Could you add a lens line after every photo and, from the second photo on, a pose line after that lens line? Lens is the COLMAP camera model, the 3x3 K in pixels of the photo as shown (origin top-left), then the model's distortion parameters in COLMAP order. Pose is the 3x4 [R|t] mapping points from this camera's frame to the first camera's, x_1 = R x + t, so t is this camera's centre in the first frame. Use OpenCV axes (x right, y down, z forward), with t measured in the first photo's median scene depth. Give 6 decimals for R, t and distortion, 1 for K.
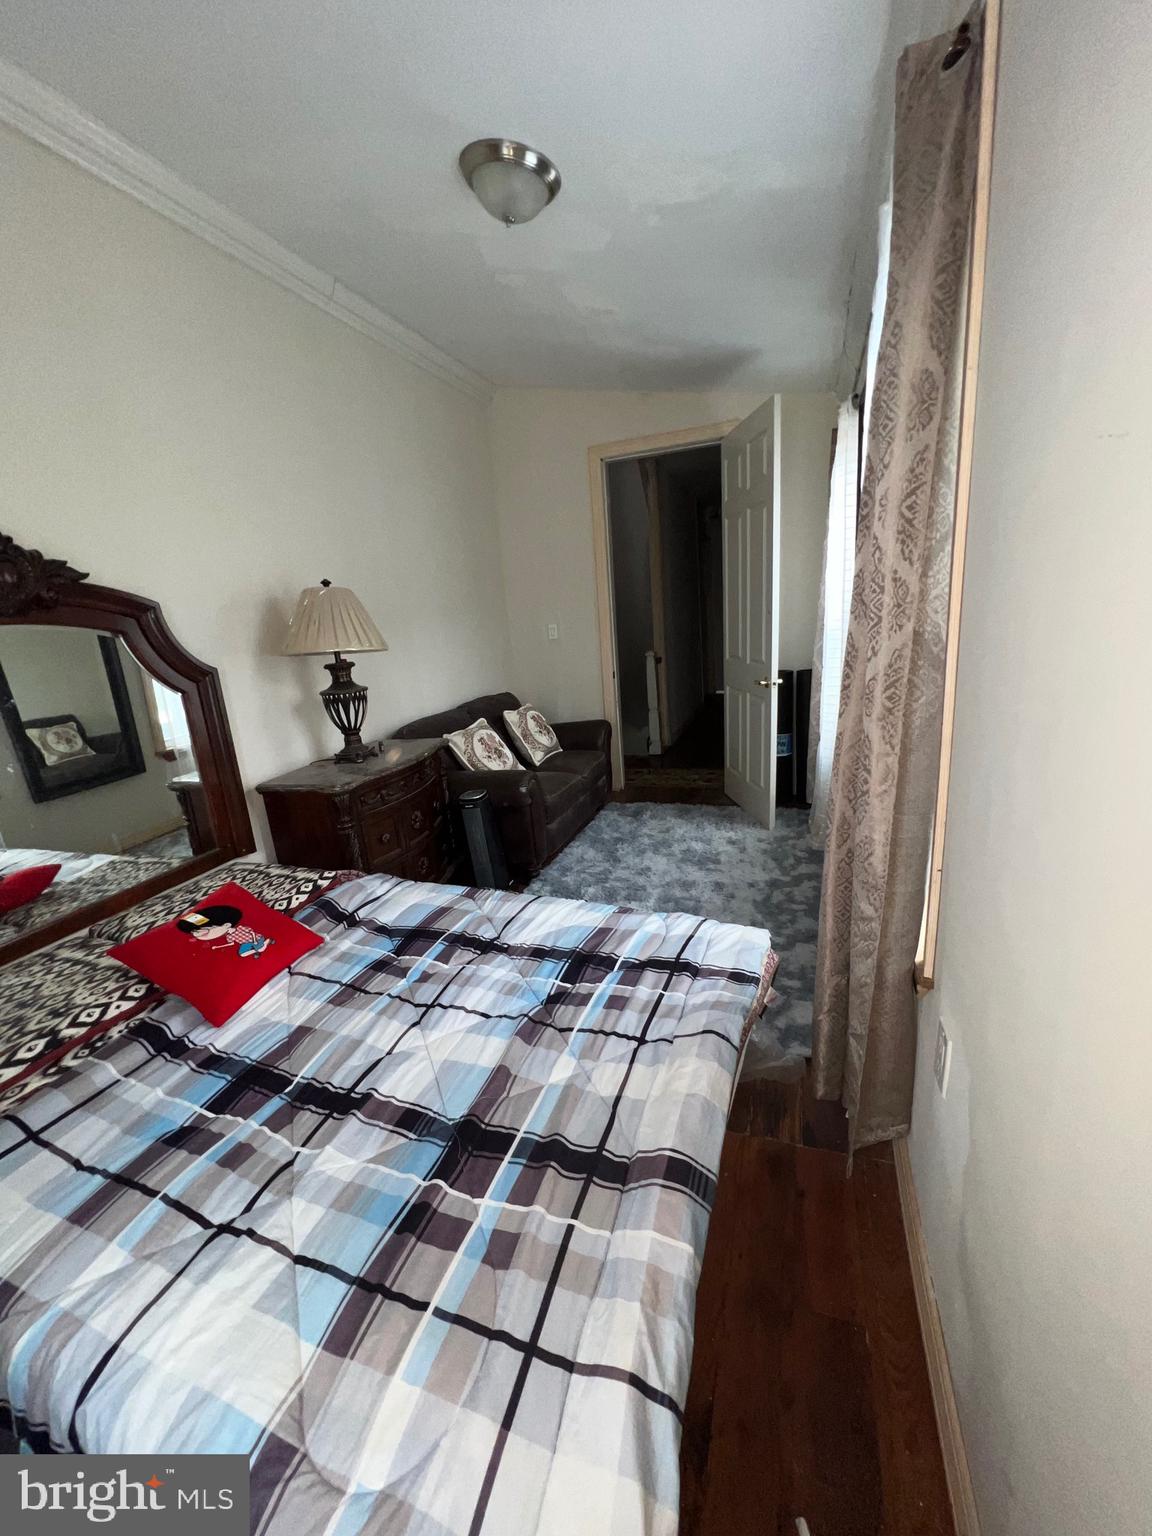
lens RADIAL K [[614.6, 0, 576.0], [0, 614.6, 768.0], [0, 0, 1]] dist [-0.001743, -0.000023]
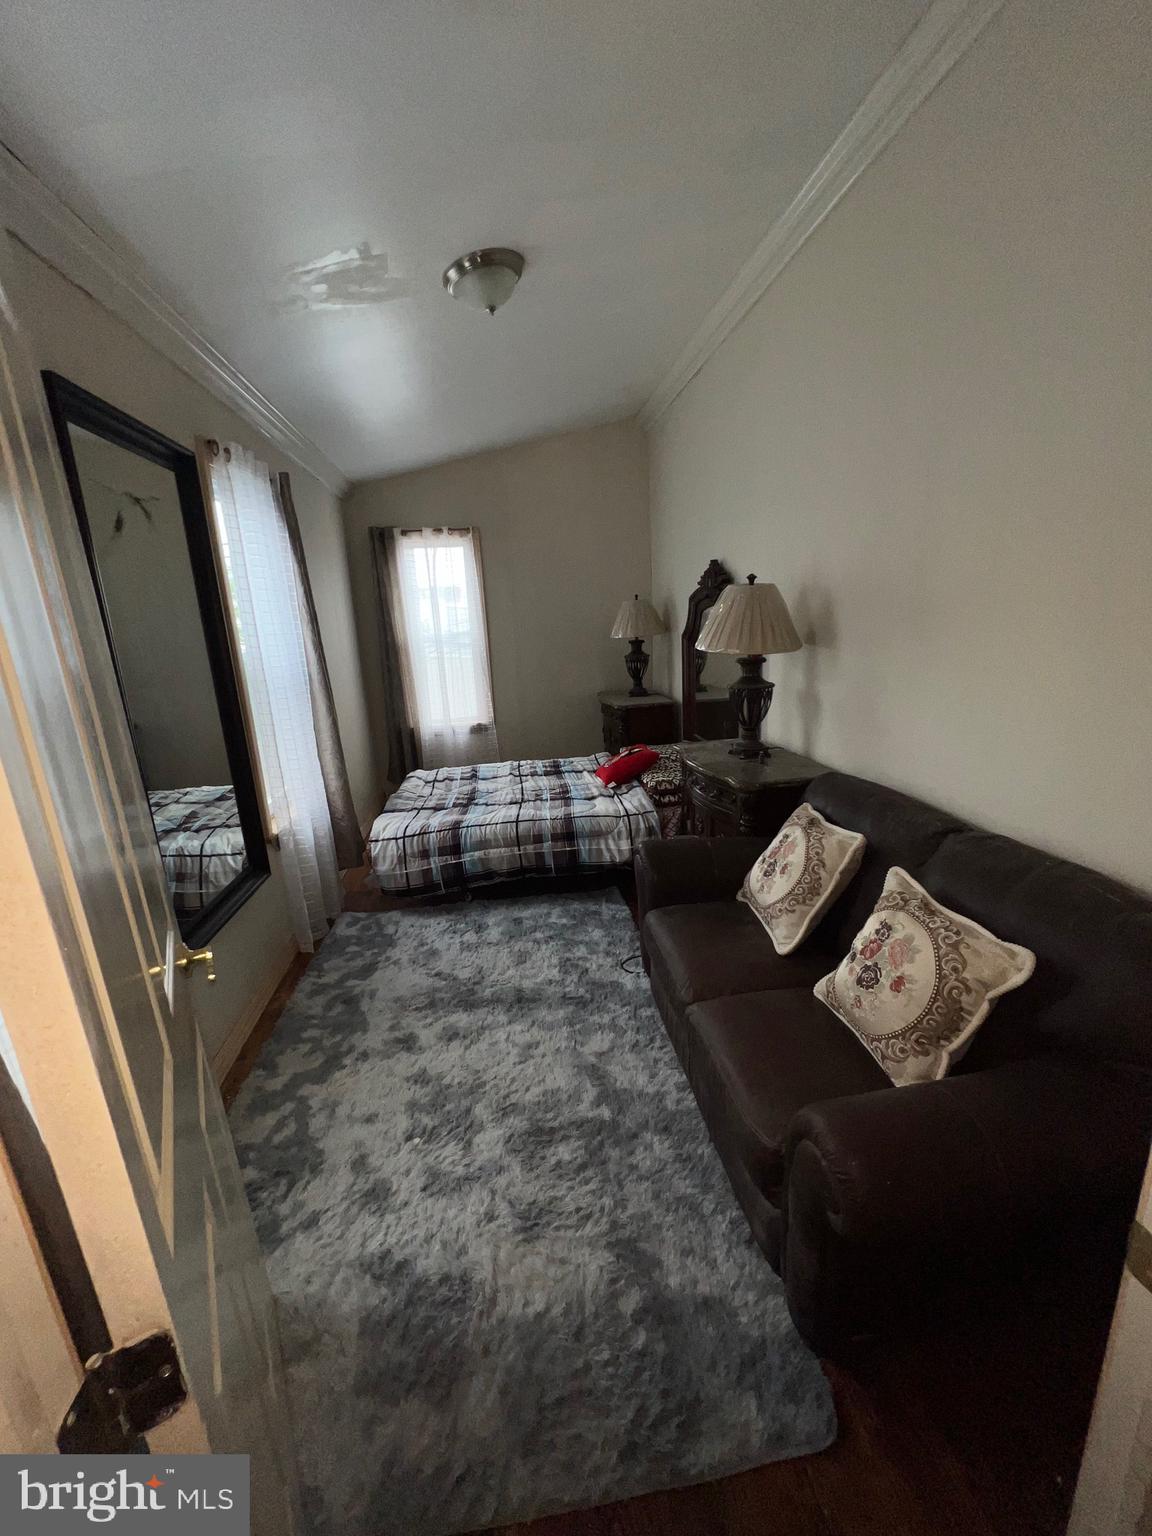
lens RADIAL K [[614.6, 0, 576.0], [0, 614.6, 768.0], [0, 0, 1]] dist [-0.001743, -0.000023]
pose [[-0.879169, 0.245122, -0.408629, 0.255187], [0.019728, 0.875533, 0.482756, -0.401449], [0.476102, 0.416363, -0.774577, 1.405540]]
